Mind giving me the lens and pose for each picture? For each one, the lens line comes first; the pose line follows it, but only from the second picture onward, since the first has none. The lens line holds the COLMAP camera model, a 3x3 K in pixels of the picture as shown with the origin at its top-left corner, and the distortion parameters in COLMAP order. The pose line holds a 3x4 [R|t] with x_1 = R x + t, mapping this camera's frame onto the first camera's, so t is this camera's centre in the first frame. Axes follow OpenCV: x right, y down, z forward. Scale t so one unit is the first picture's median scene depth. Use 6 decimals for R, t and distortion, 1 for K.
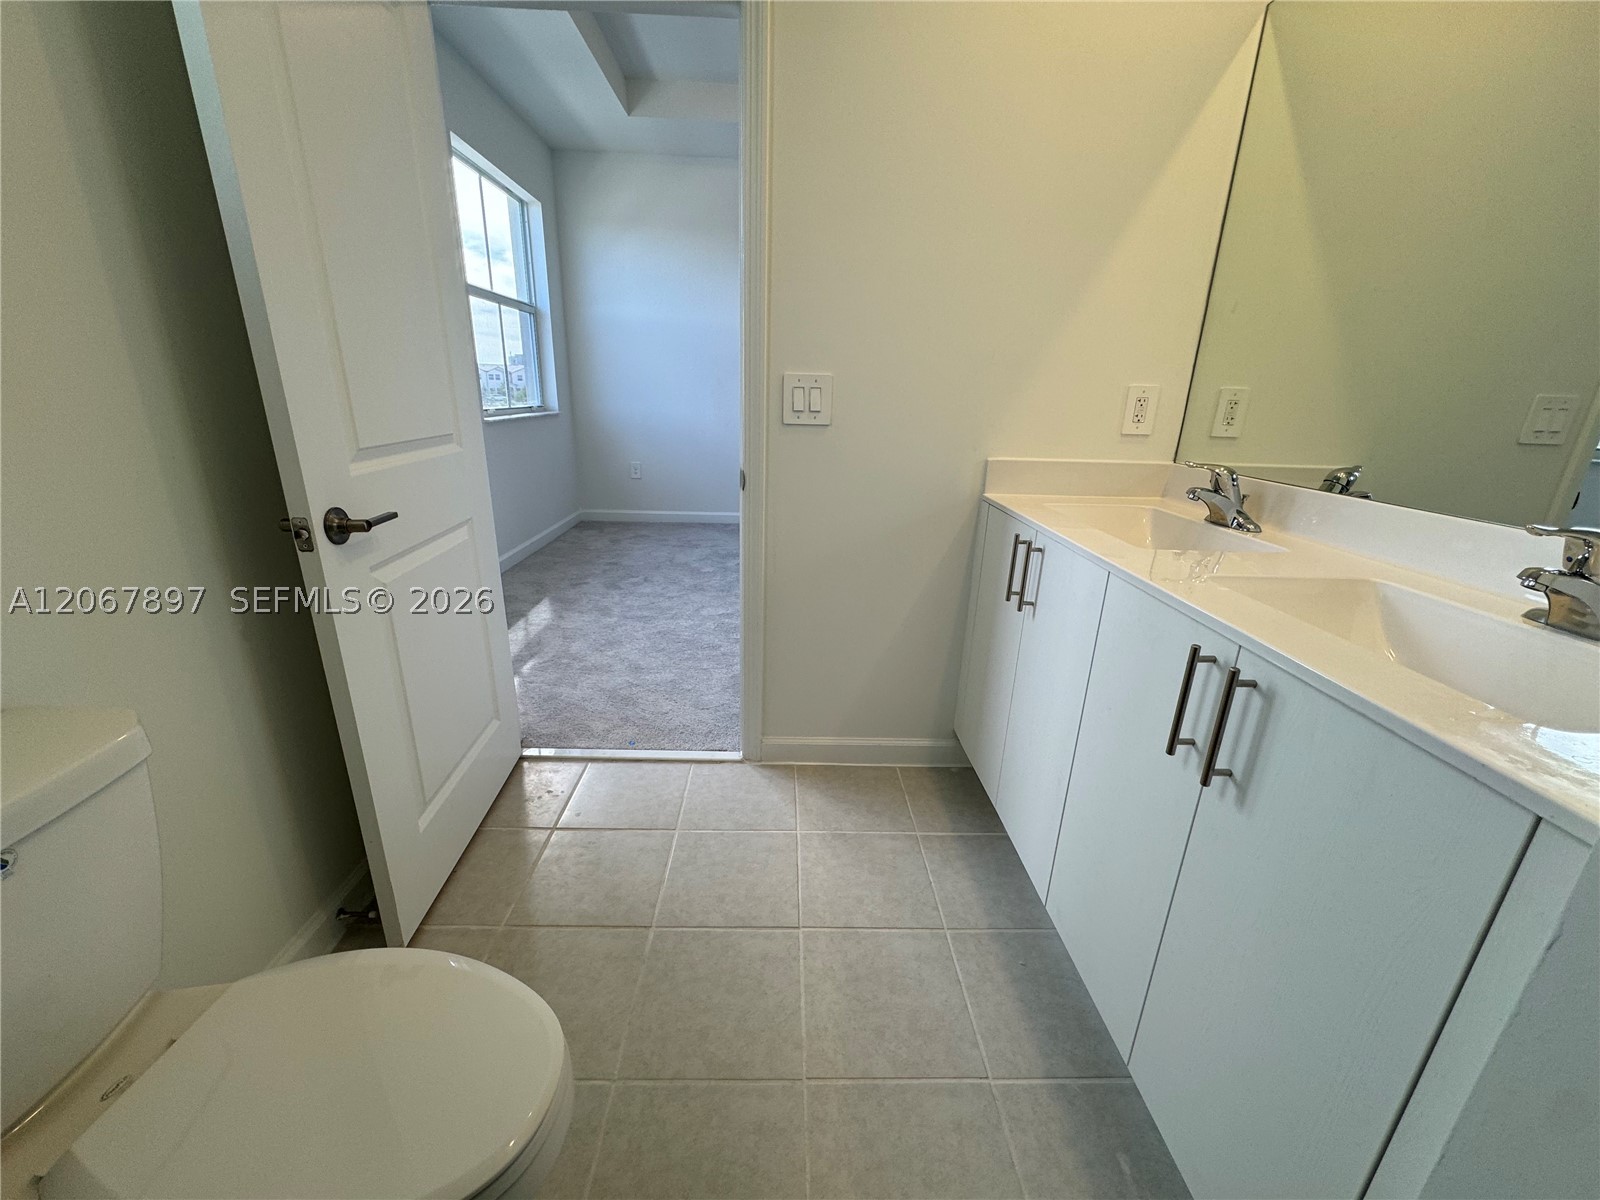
lens RADIAL K [[636.8, 0, 800.0], [0, 636.8, 600.0], [0, 0, 1]] dist [-0.001955, 0.000017]
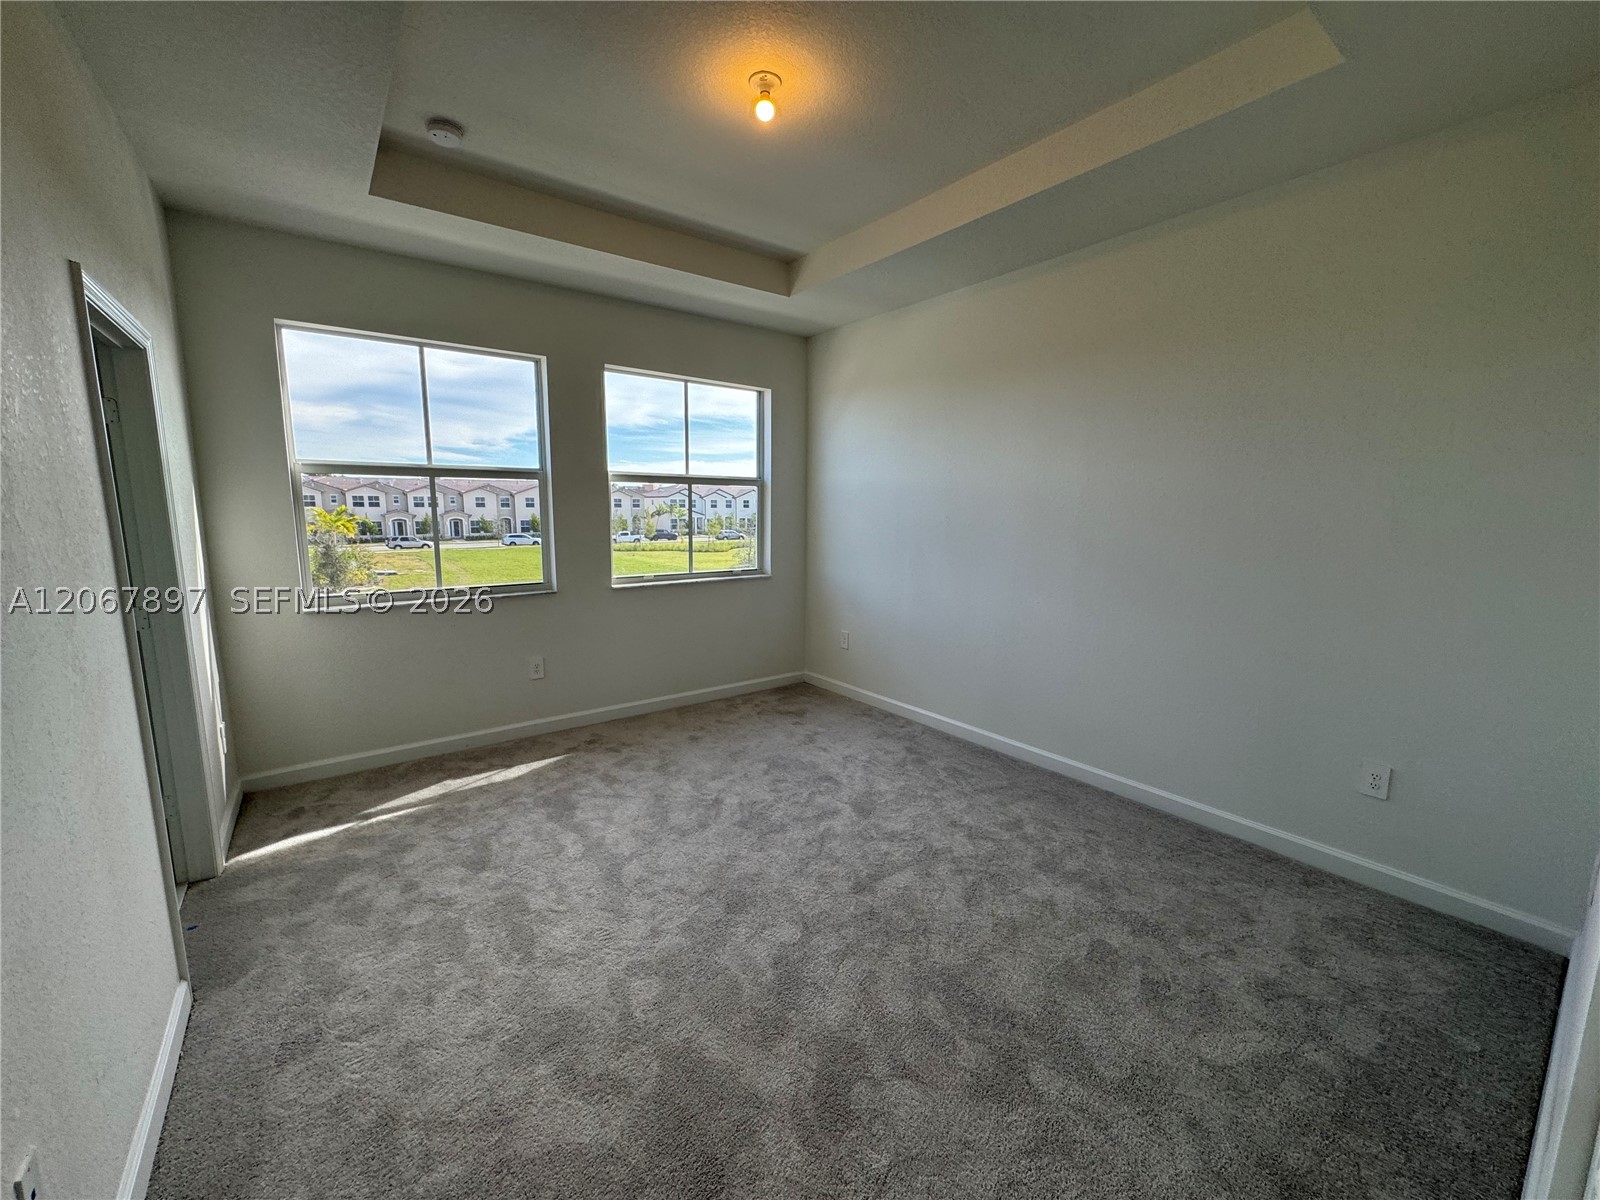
lens RADIAL K [[636.8, 0, 800.0], [0, 636.8, 600.0], [0, 0, 1]] dist [-0.001955, 0.000017]
pose [[0.583068, 0.094561, -0.806902, 0.544422], [-0.244464, 0.967593, -0.063258, -0.233700], [0.774771, 0.234142, 0.587289, 0.511298]]
